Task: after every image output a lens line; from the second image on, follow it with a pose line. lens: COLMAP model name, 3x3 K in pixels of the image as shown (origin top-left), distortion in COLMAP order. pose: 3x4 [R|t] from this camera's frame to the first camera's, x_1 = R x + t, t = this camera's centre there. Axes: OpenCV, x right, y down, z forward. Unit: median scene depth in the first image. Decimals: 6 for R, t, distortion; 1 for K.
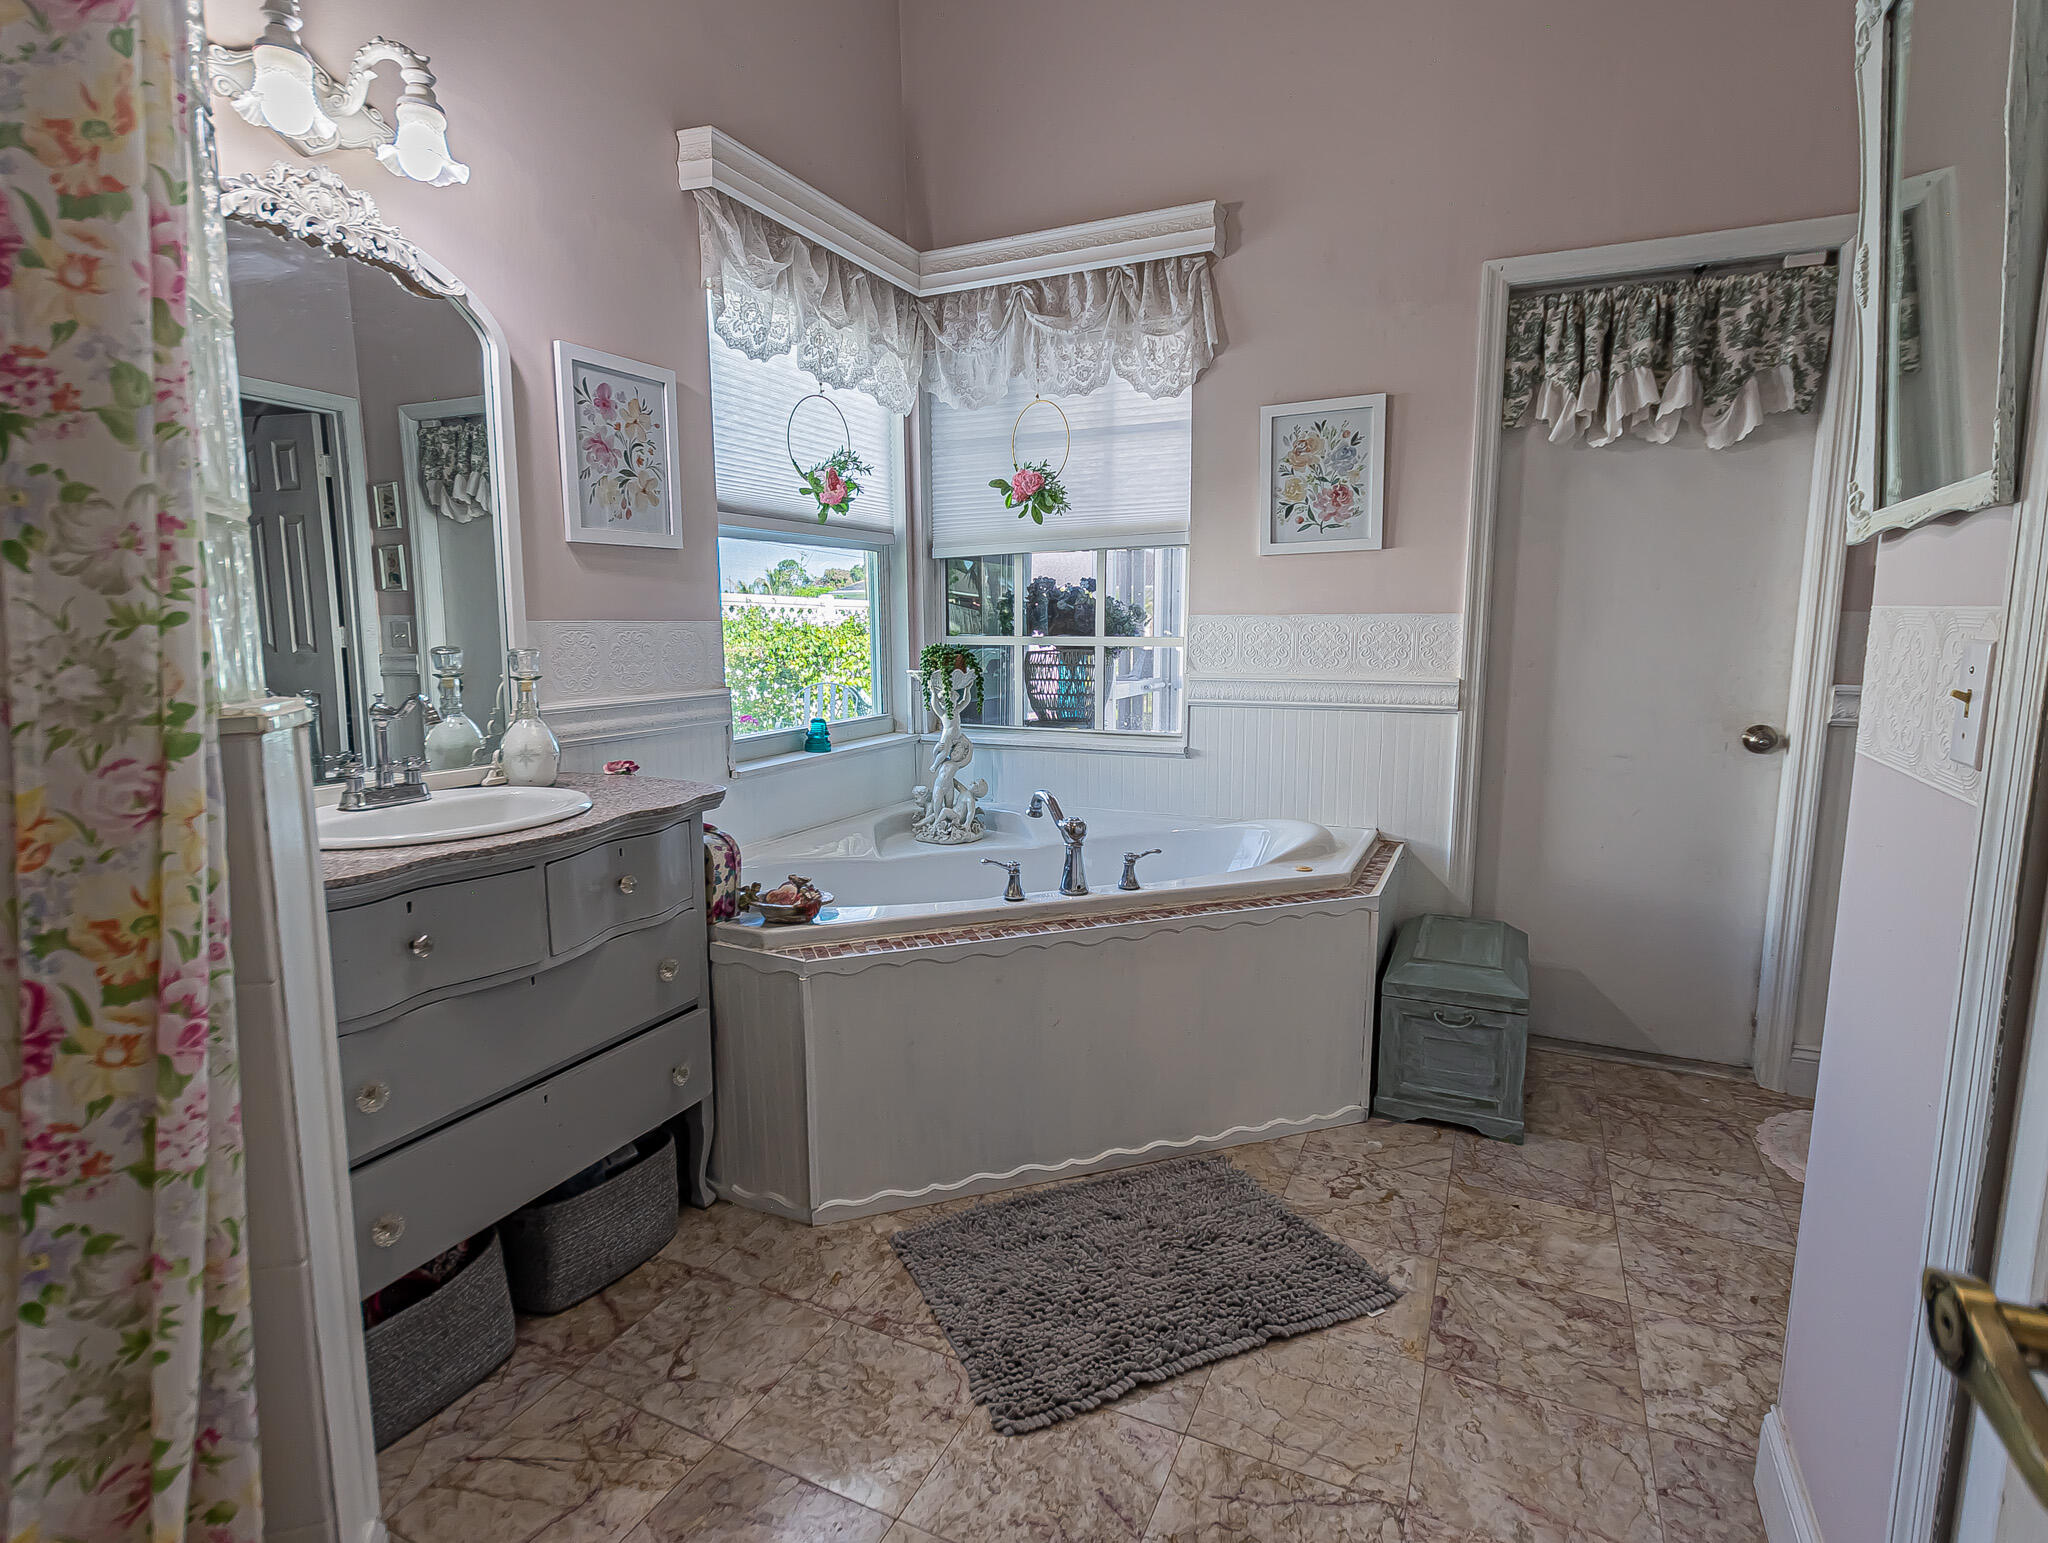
lens RADIAL K [[1053.2, 0, 1024.8], [0, 1053.2, 771.7], [0, 0, 1]] dist [-0.001262, -0.001928]
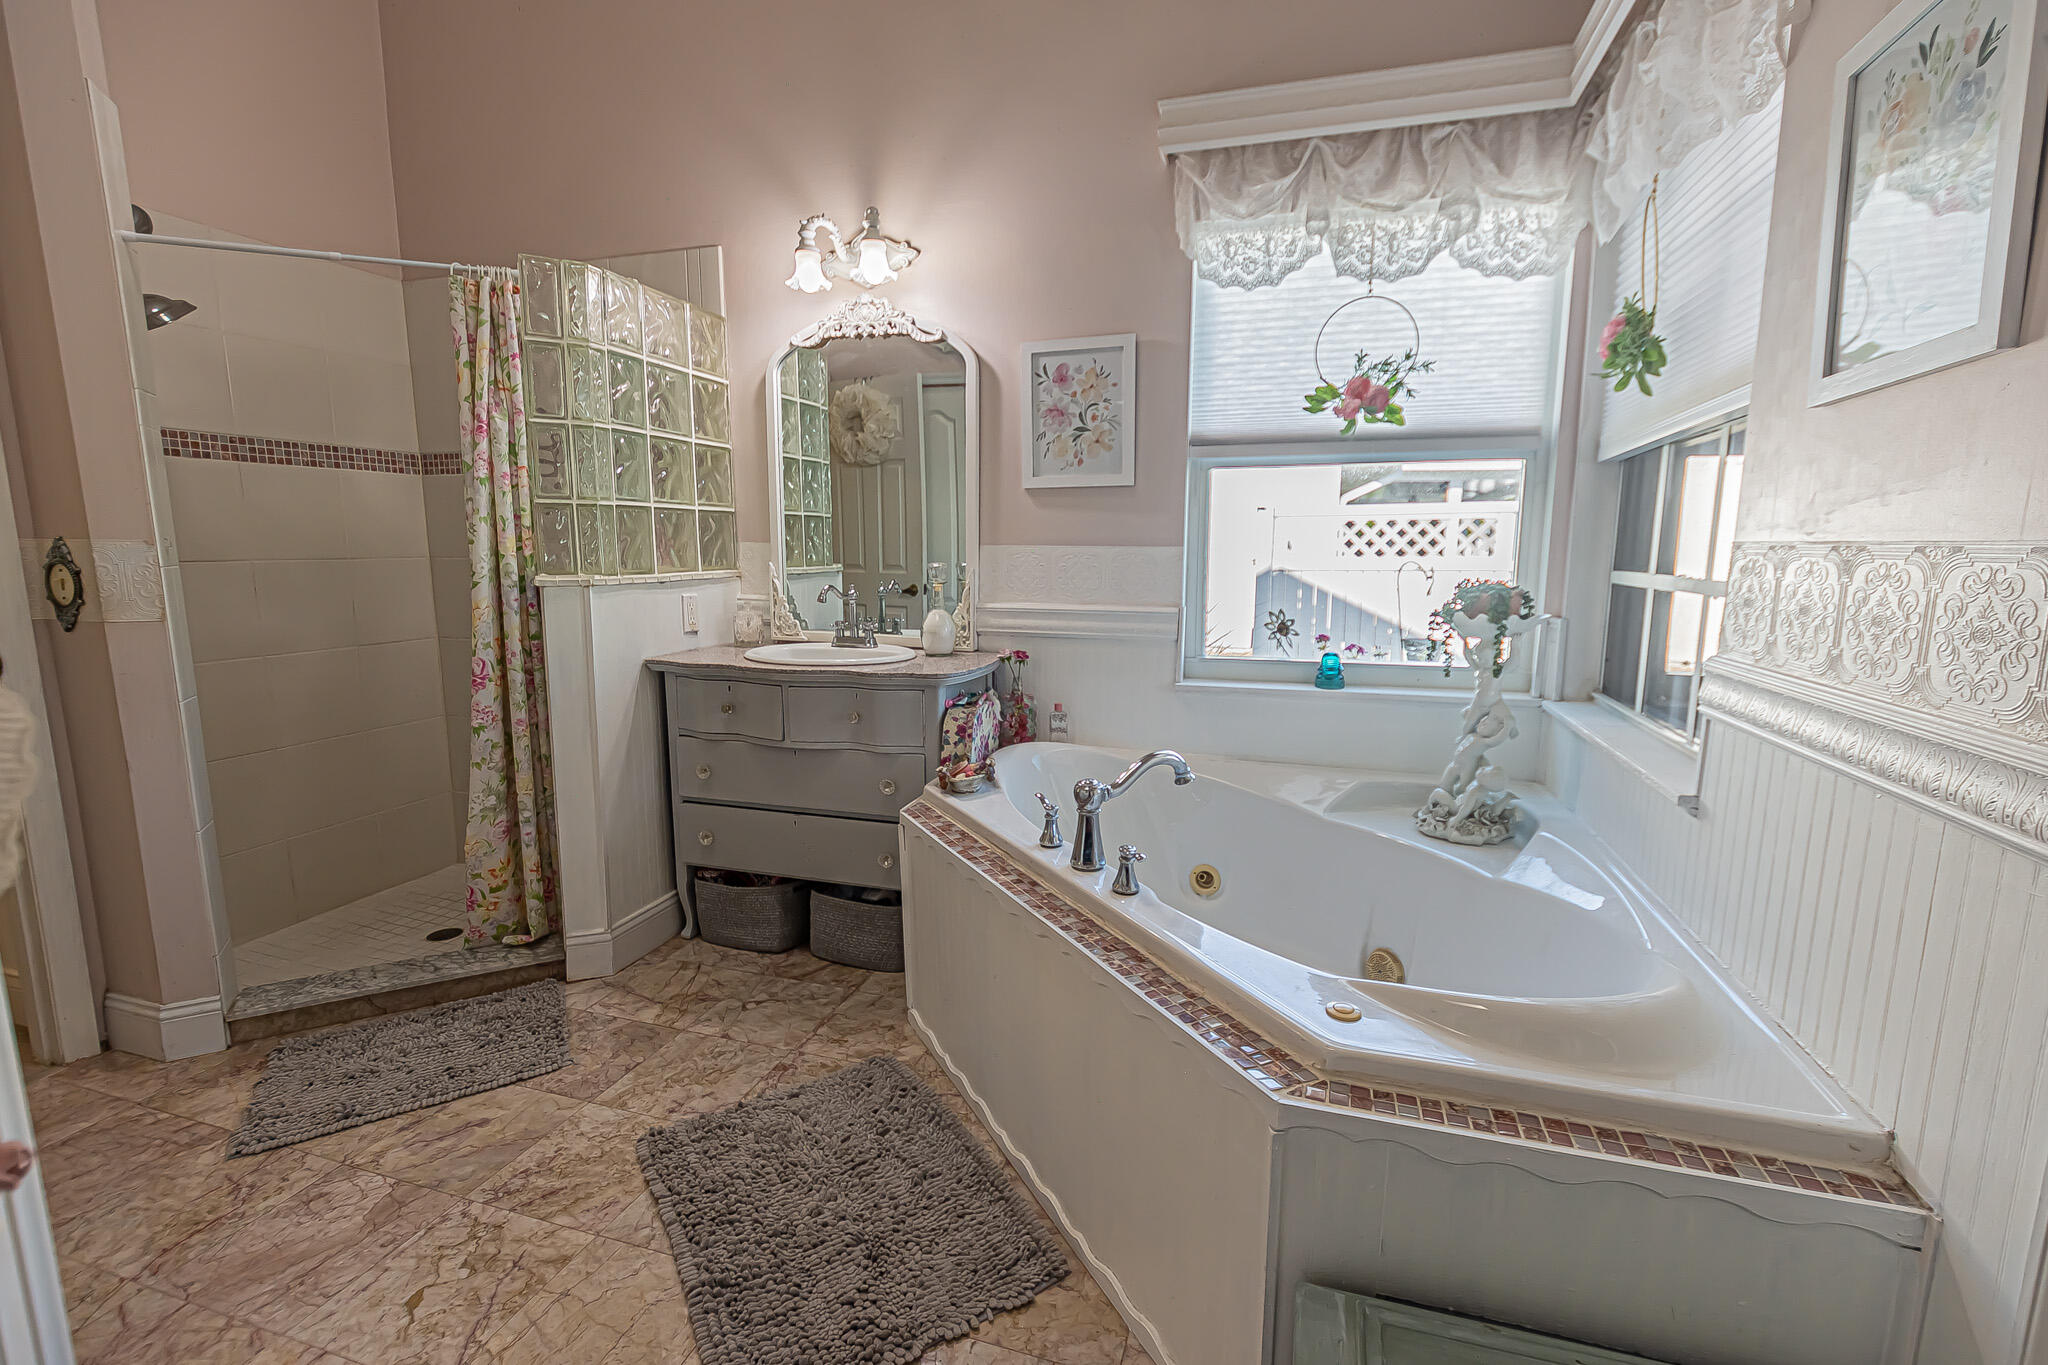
lens RADIAL K [[908.4, 0, 1026.7], [0, 908.4, 680.0], [0, 0, 1]] dist [-0.002338, -0.000264]
pose [[0.130474, 0.150738, -0.979926, 0.752997], [-0.144900, 0.980661, 0.131558, -0.125632], [0.980806, 0.124827, 0.149793, 0.834531]]
